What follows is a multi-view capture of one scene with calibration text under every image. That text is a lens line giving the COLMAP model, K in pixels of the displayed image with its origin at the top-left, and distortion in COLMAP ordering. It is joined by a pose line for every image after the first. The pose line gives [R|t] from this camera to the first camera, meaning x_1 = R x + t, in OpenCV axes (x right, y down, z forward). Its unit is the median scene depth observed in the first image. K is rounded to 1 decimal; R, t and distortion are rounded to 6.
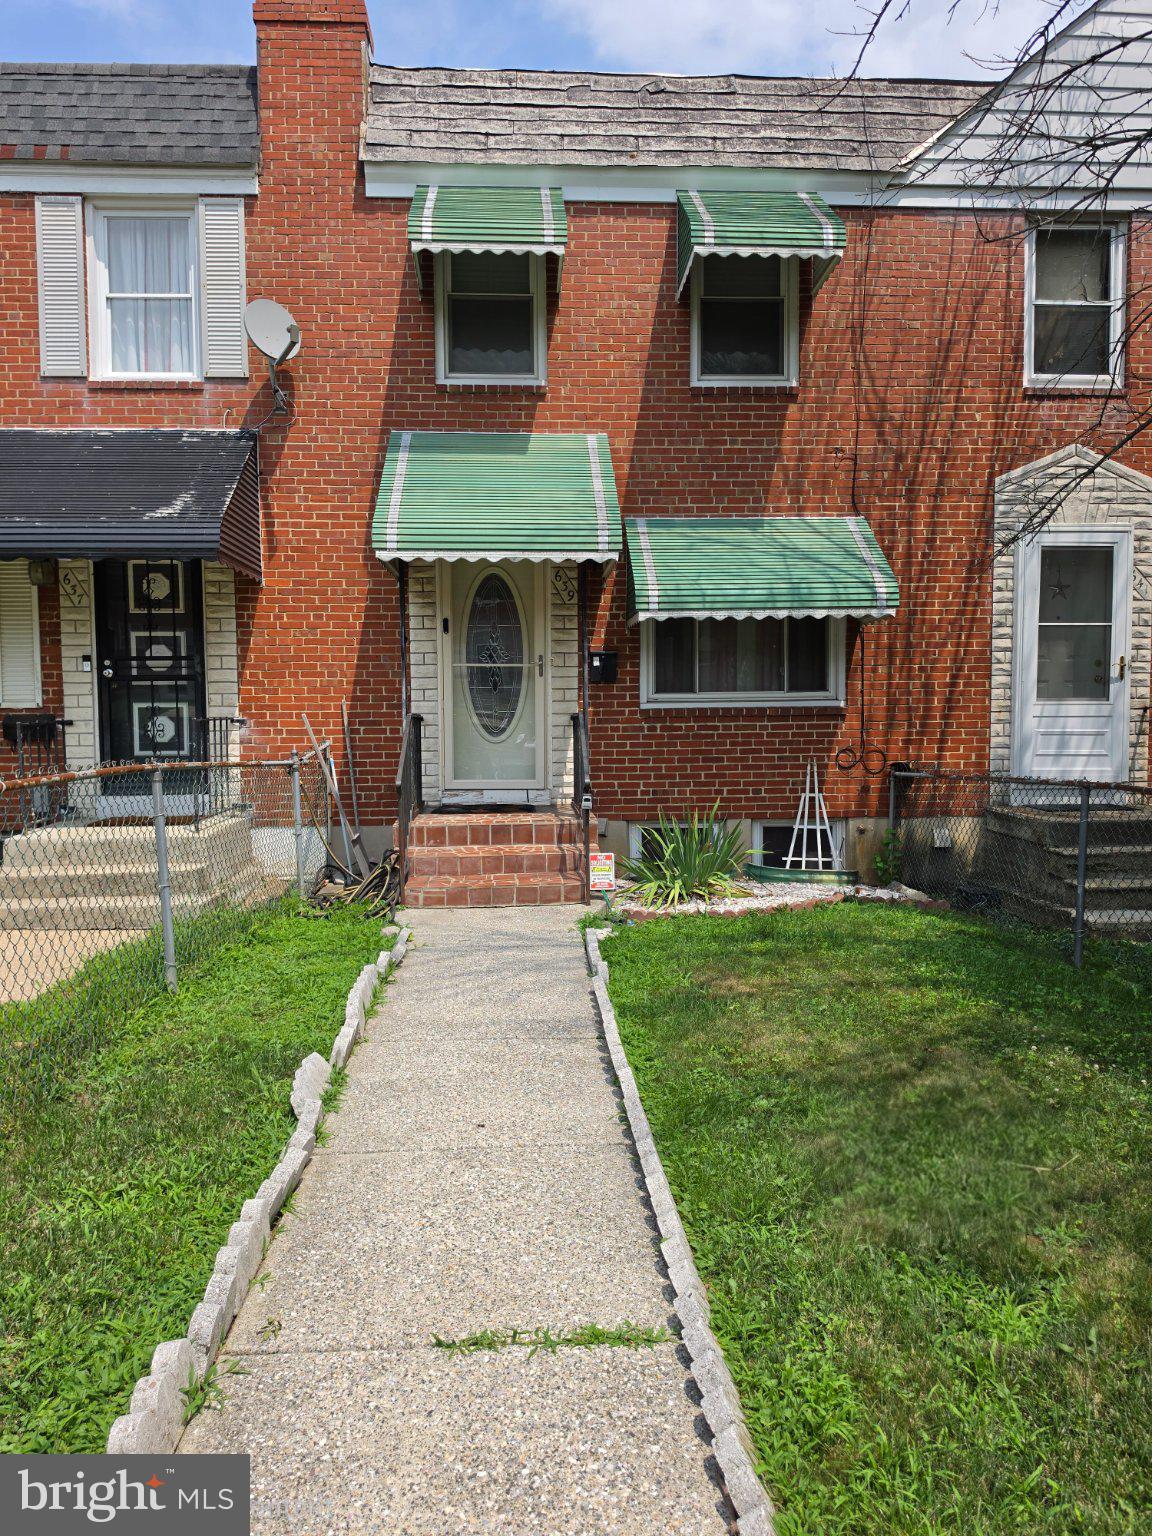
lens RADIAL K [[1056.1, 0, 576.0], [0, 1056.1, 768.0], [0, 0, 1]] dist [0.110566, -0.178270]
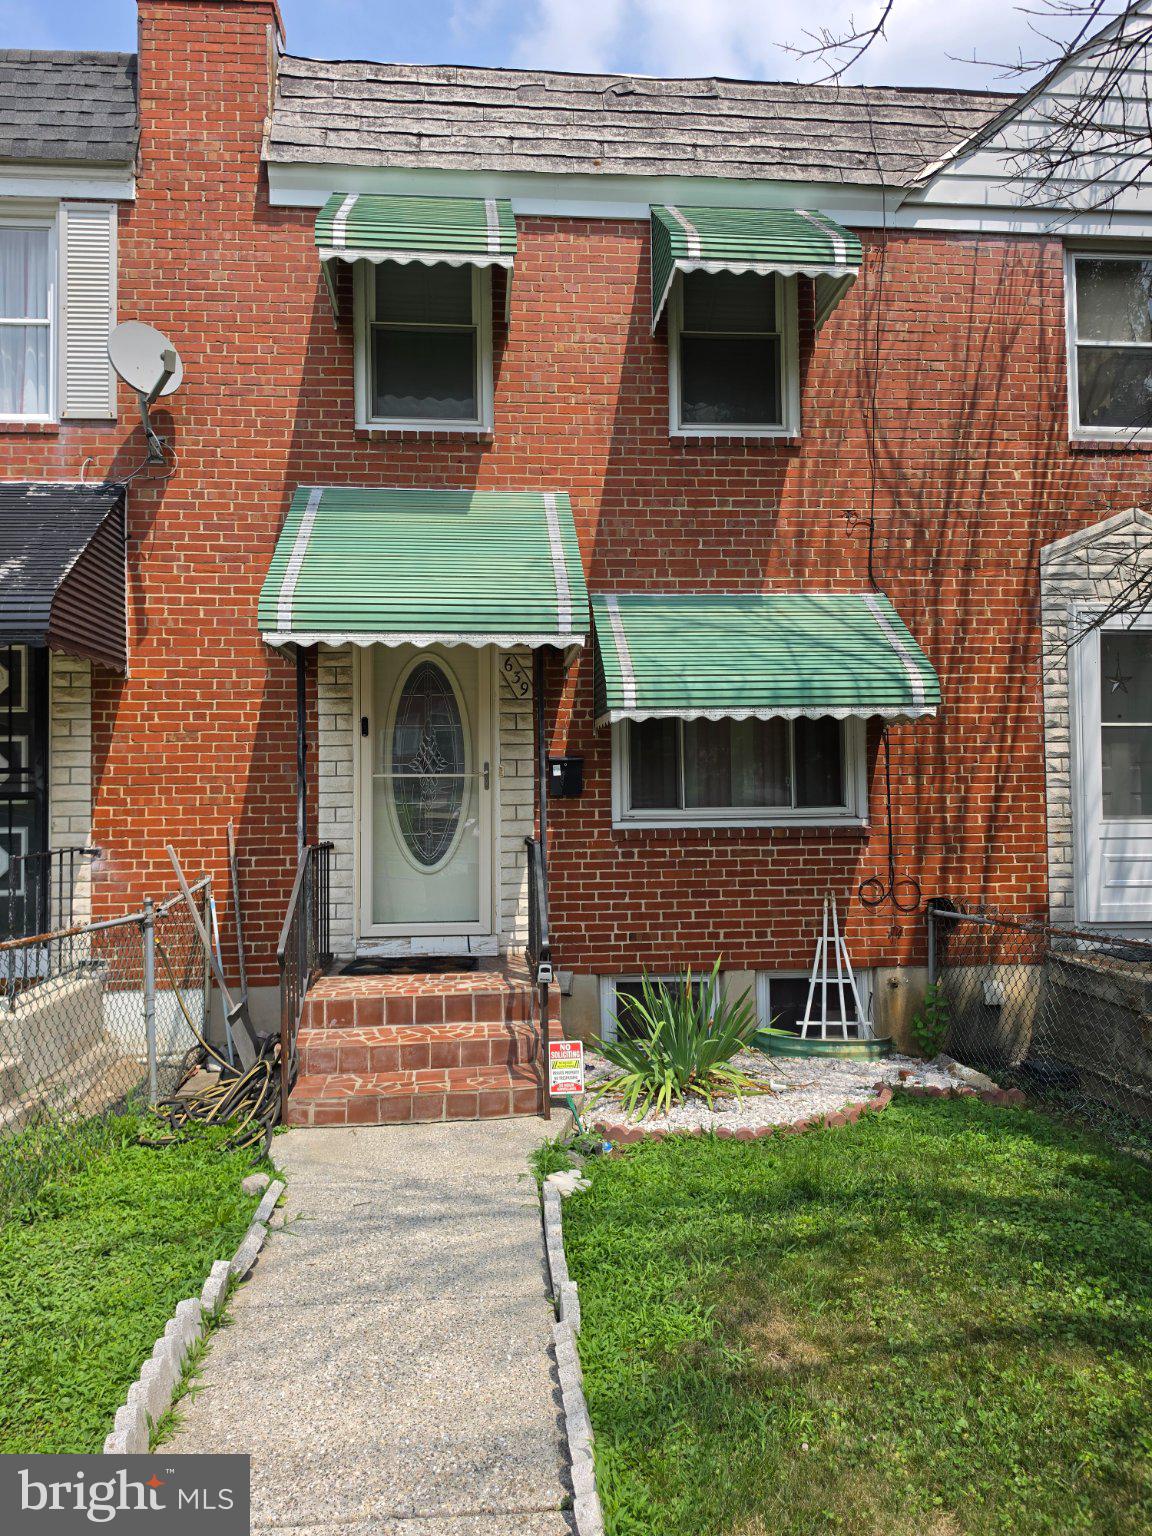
lens RADIAL K [[1056.1, 0, 576.0], [0, 1056.1, 768.0], [0, 0, 1]] dist [0.110566, -0.178270]
pose [[0.999279, -0.003859, 0.037758, 0.003792], [0.006809, 0.996906, -0.078311, -0.041124], [-0.037339, 0.078512, 0.996214, 0.212248]]
